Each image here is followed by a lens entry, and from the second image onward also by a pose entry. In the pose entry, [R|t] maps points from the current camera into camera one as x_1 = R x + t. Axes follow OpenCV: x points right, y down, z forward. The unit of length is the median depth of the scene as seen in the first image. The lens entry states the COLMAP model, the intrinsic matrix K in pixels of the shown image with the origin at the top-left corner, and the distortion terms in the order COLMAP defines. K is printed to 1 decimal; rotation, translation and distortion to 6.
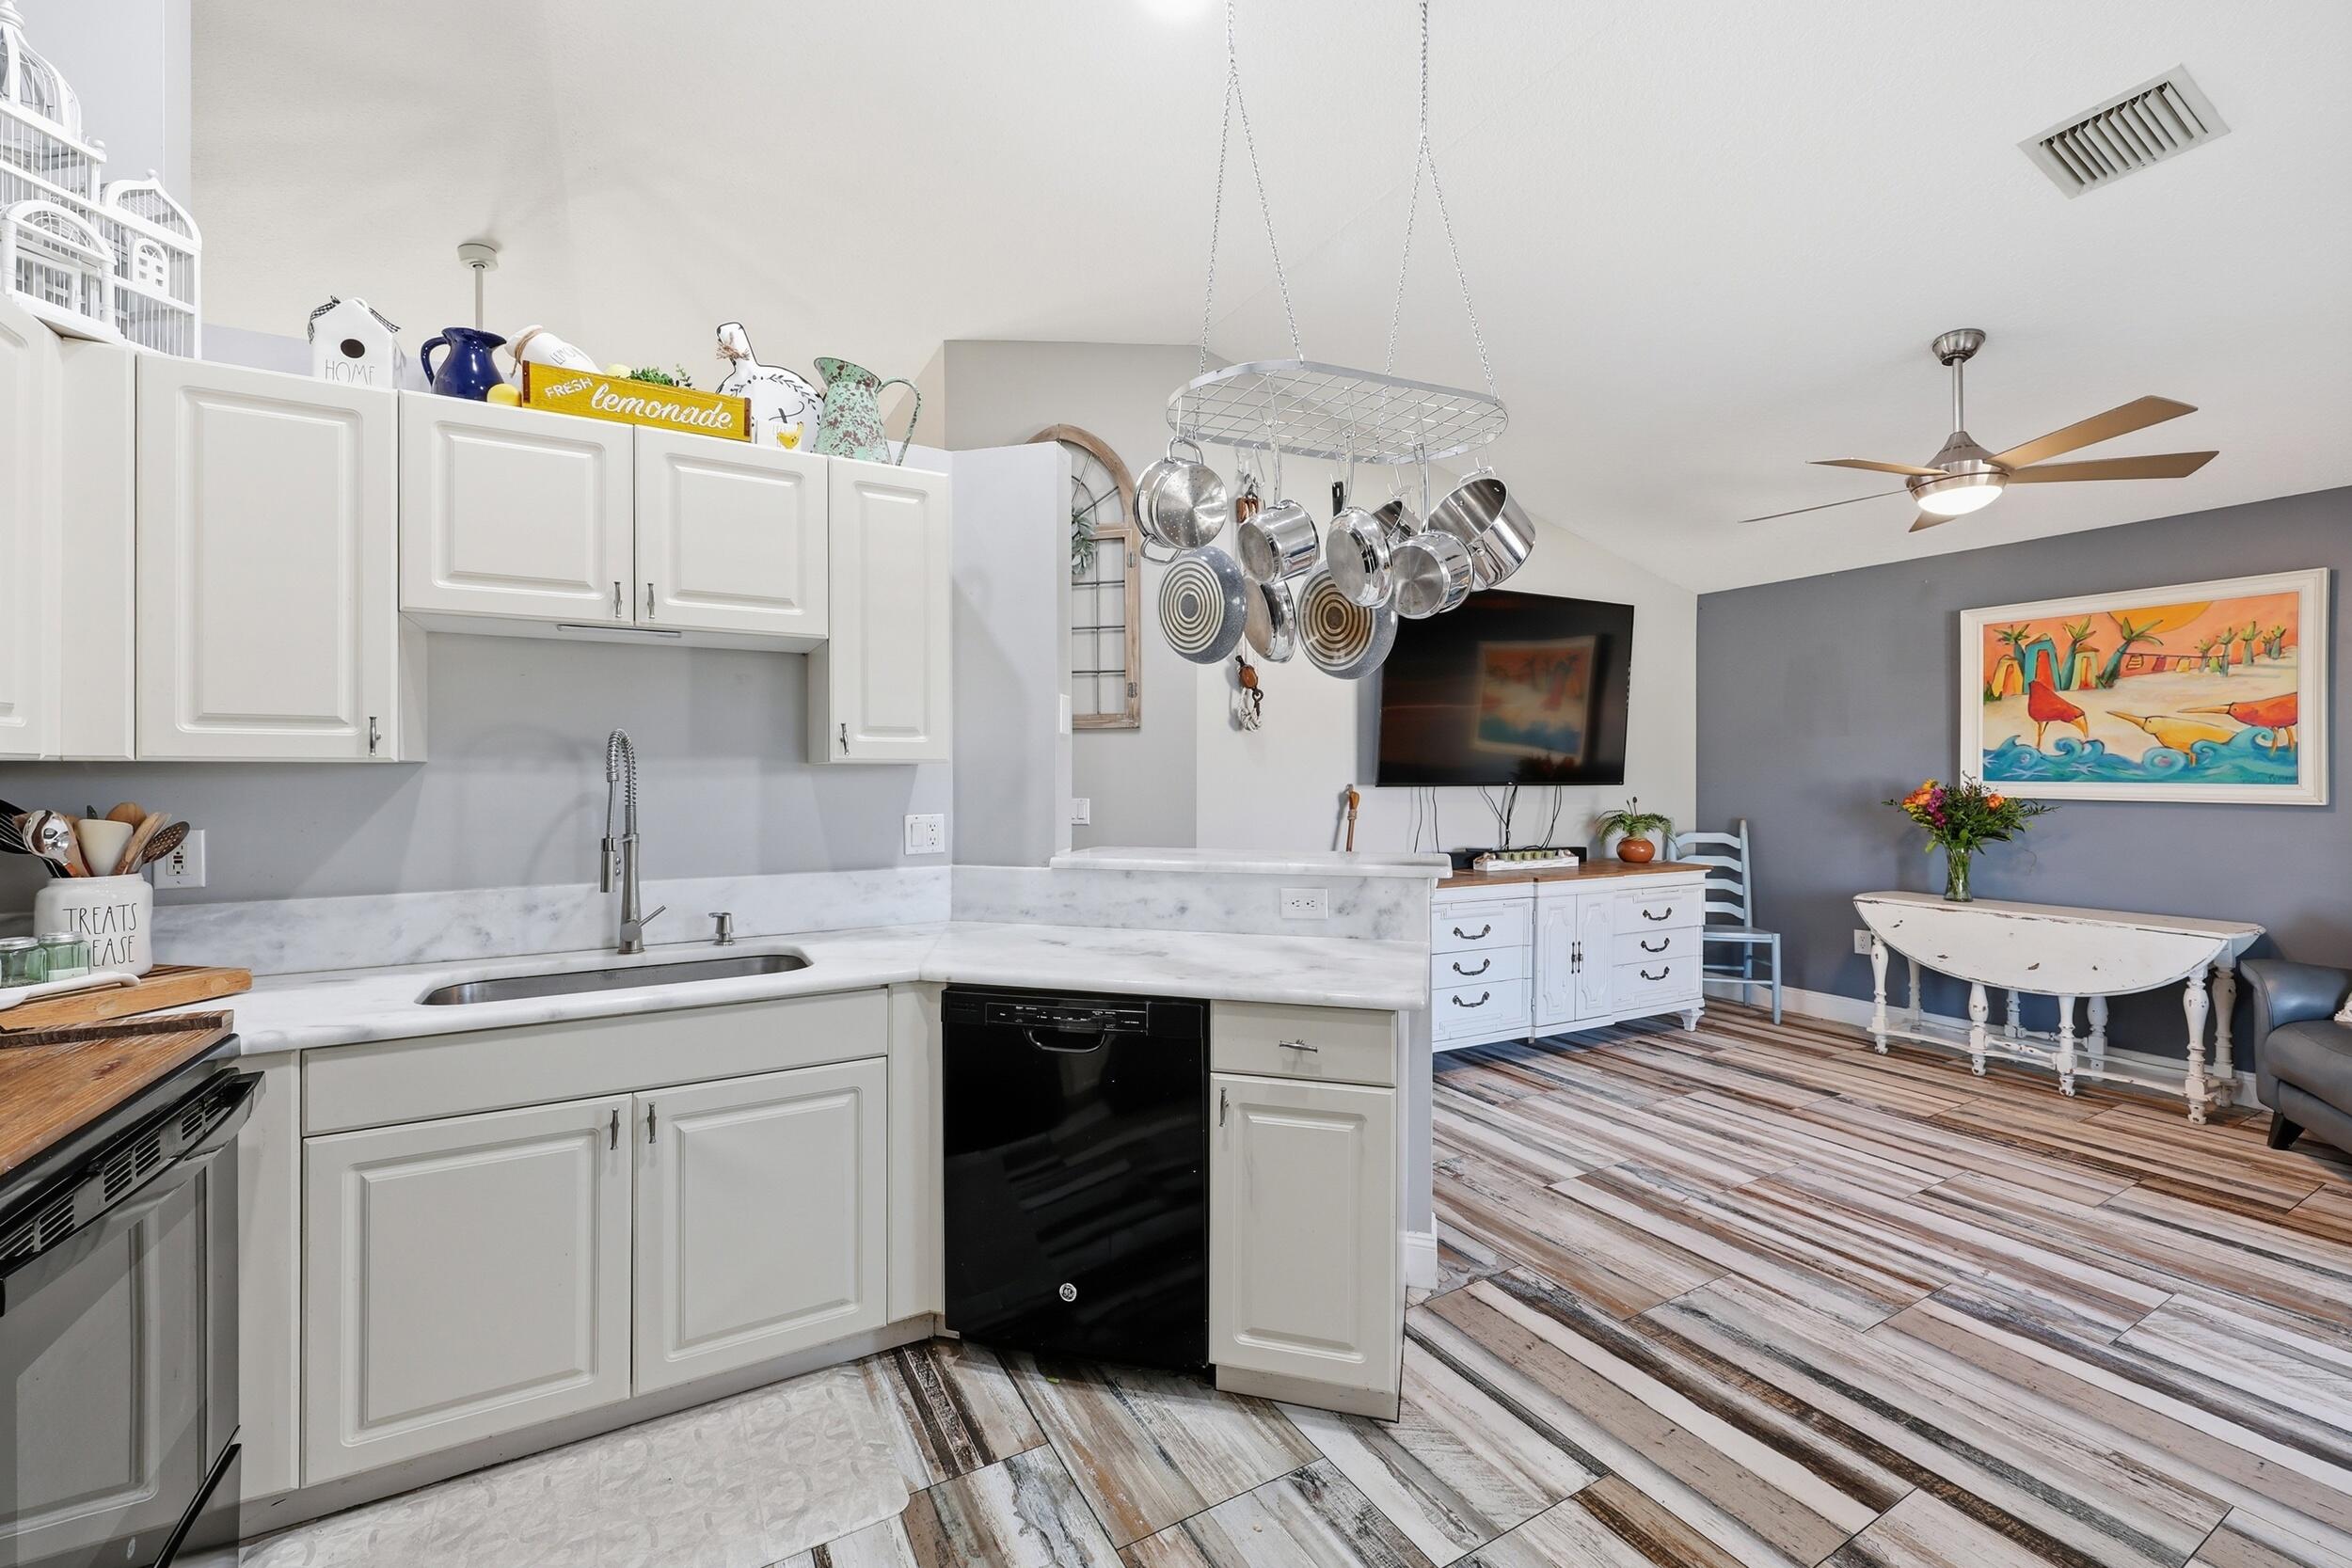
lens RADIAL K [[953.4, 0, 1186.5], [0, 953.4, 774.5], [0, 0, 1]] dist [0.001540, 0.000343]
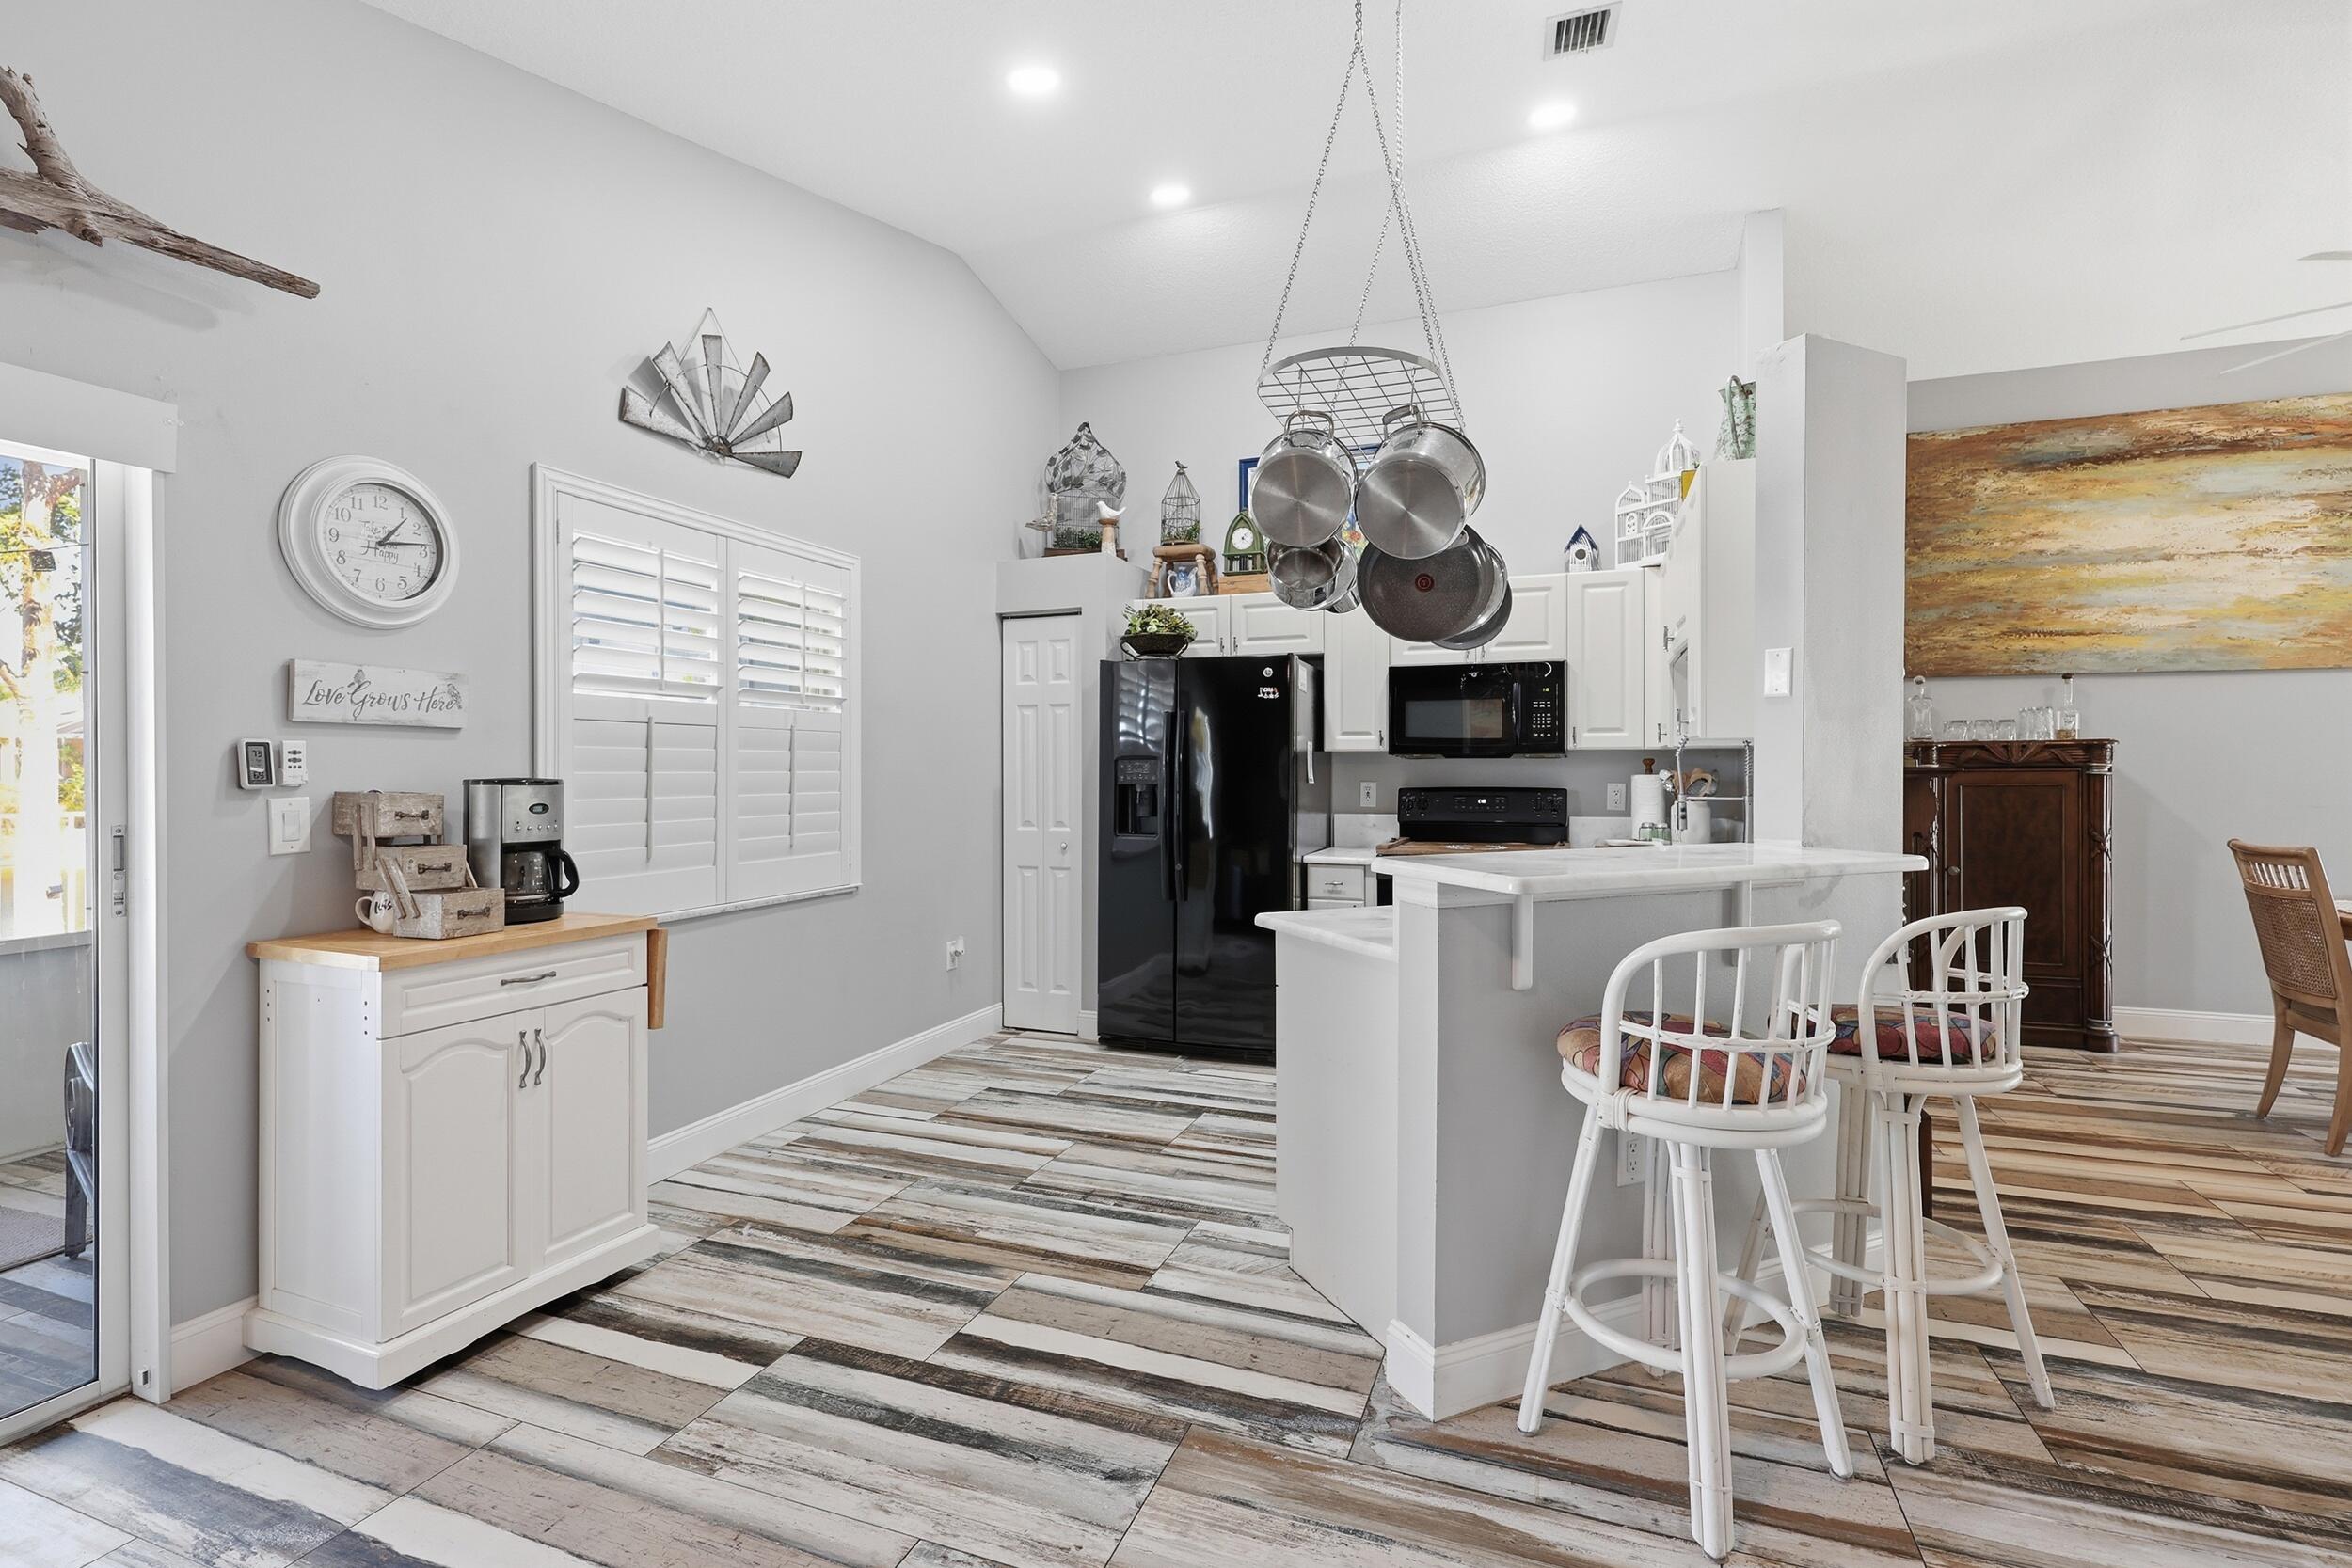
lens RADIAL K [[1073.7, 0, 1167.7], [0, 1073.7, 775.0], [0, 0, 1]] dist [-0.004041, -0.000694]
pose [[-0.781697, 0.005452, -0.623635, 0.613694], [0.000716, 0.999969, 0.007844, 0.011653], [0.623658, 0.005685, -0.781677, 1.005224]]
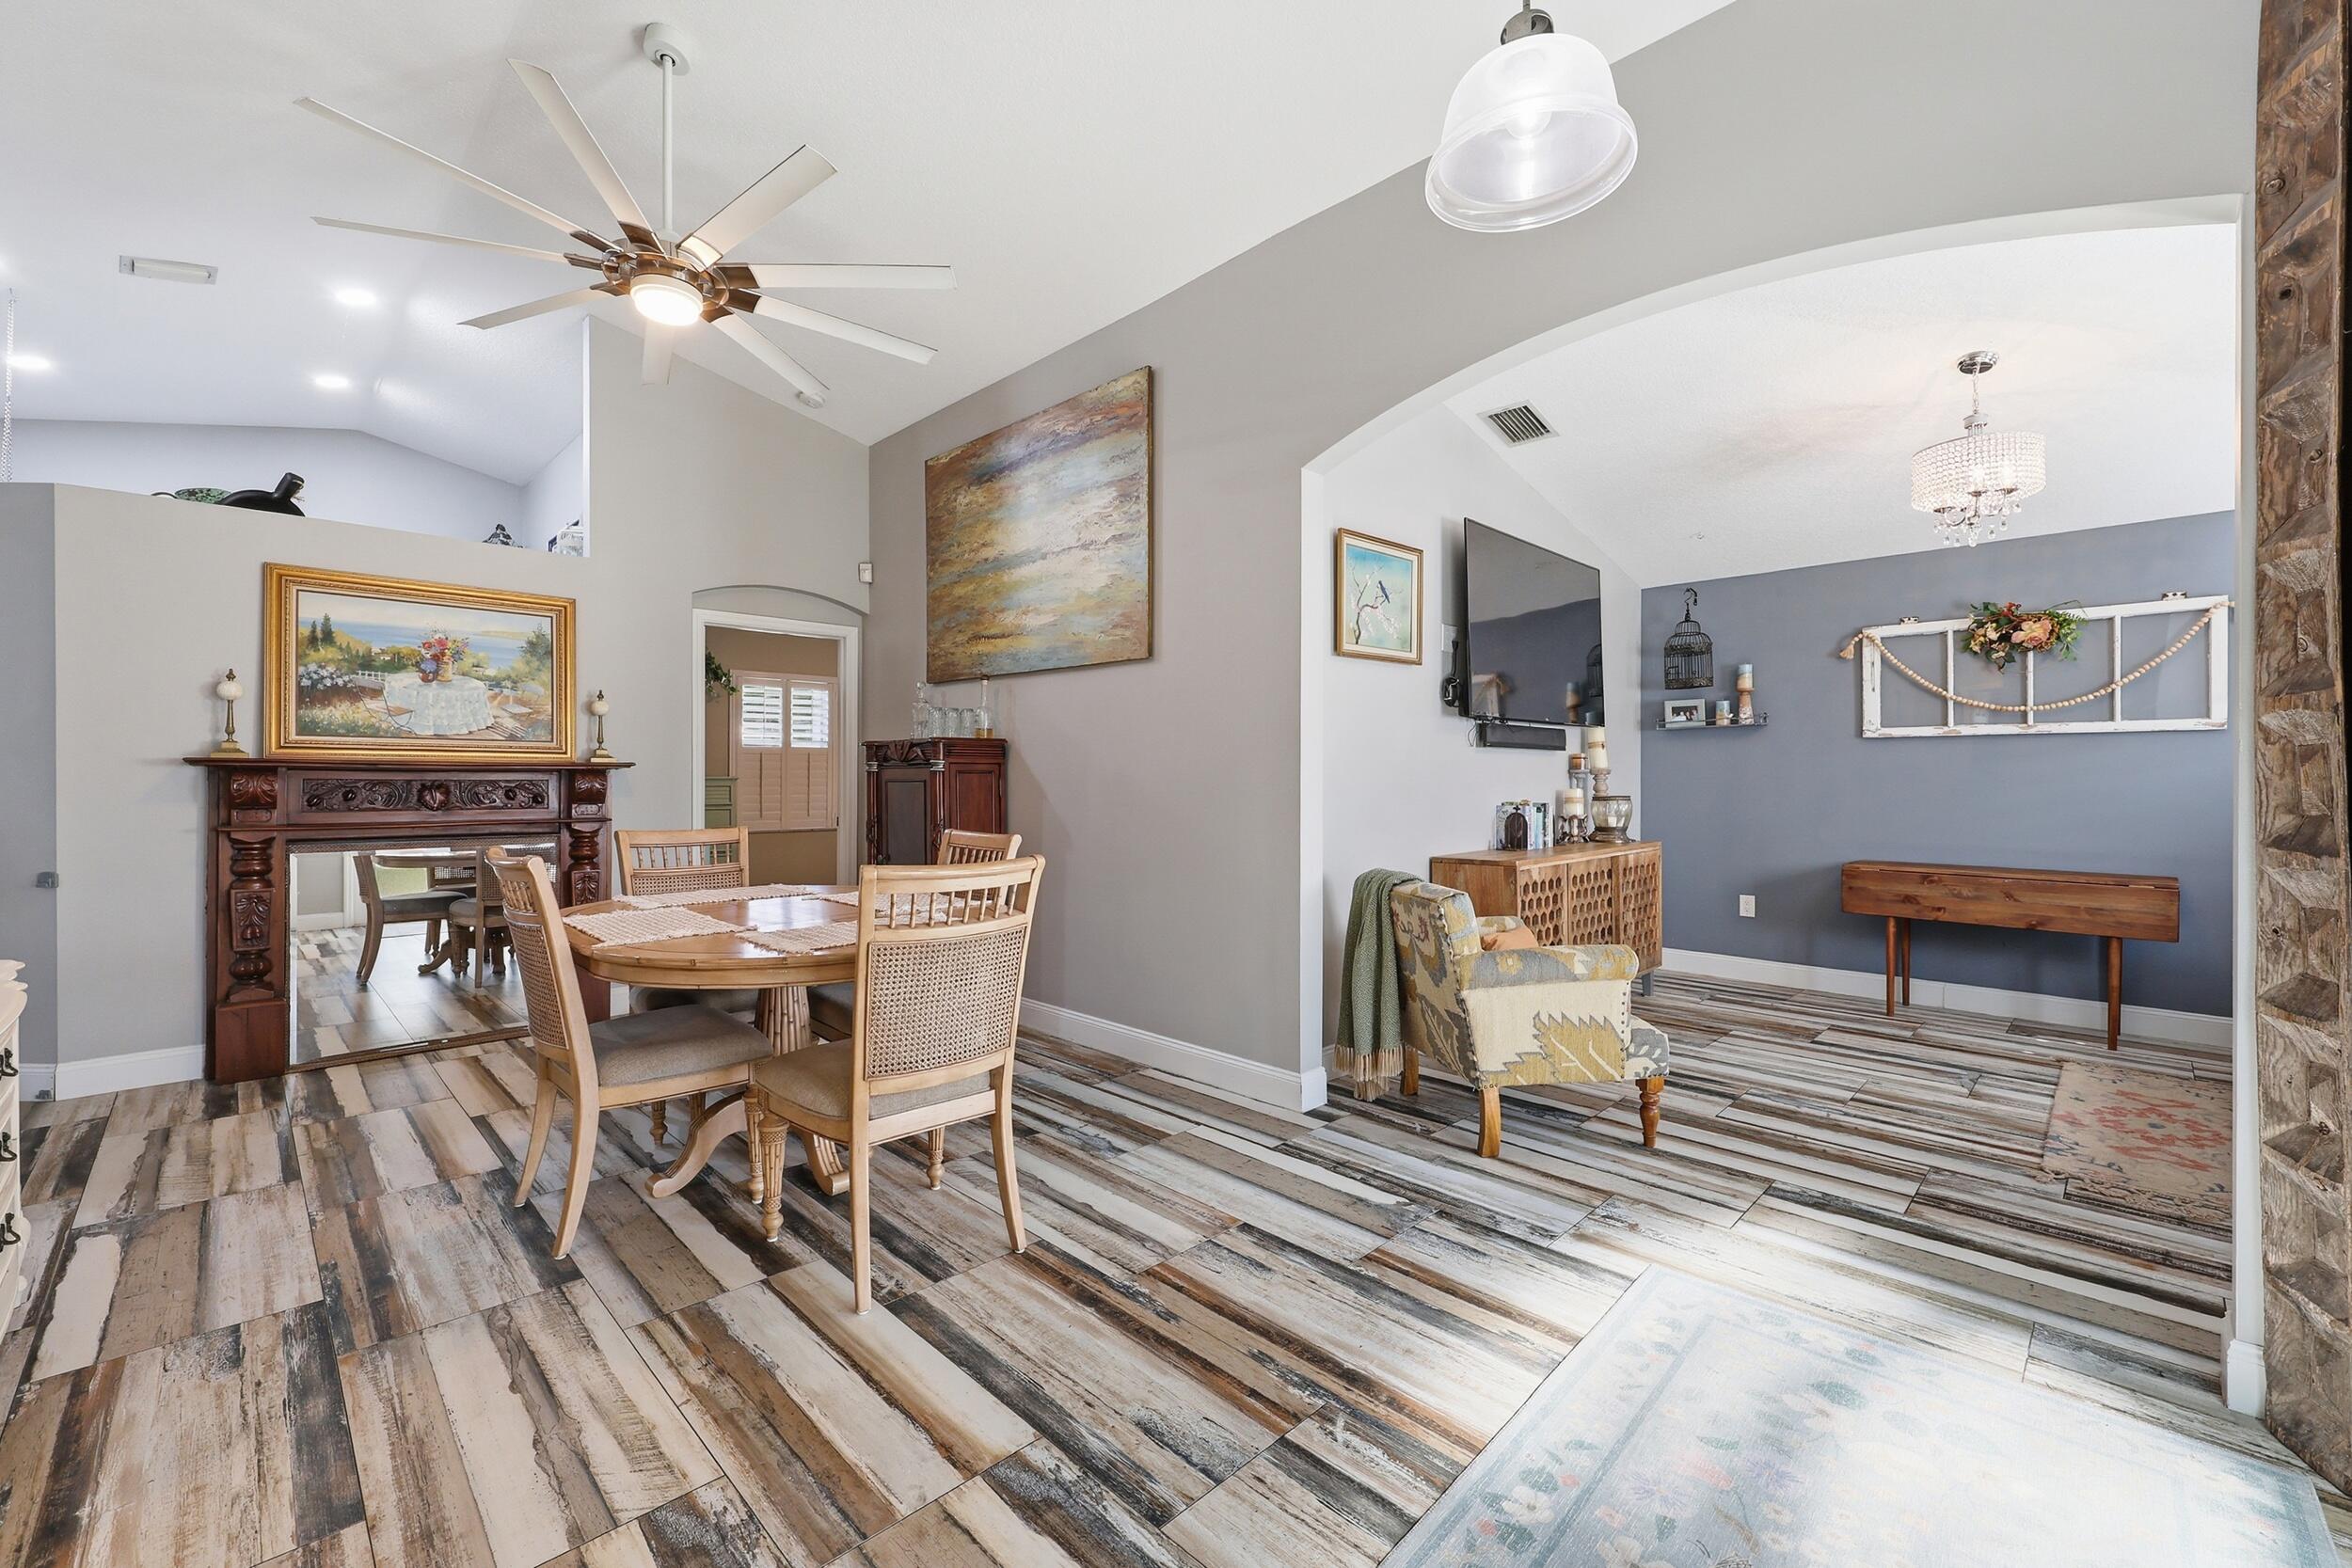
lens RADIAL K [[966.6, 0, 1179.1], [0, 966.6, 776.7], [0, 0, 1]] dist [0.000761, 0.000101]
pose [[-0.966408, -0.004753, -0.256967, -0.986370], [-0.005304, 0.999985, 0.001448, 0.025225], [0.256957, 0.002762, -0.966419, 1.924743]]
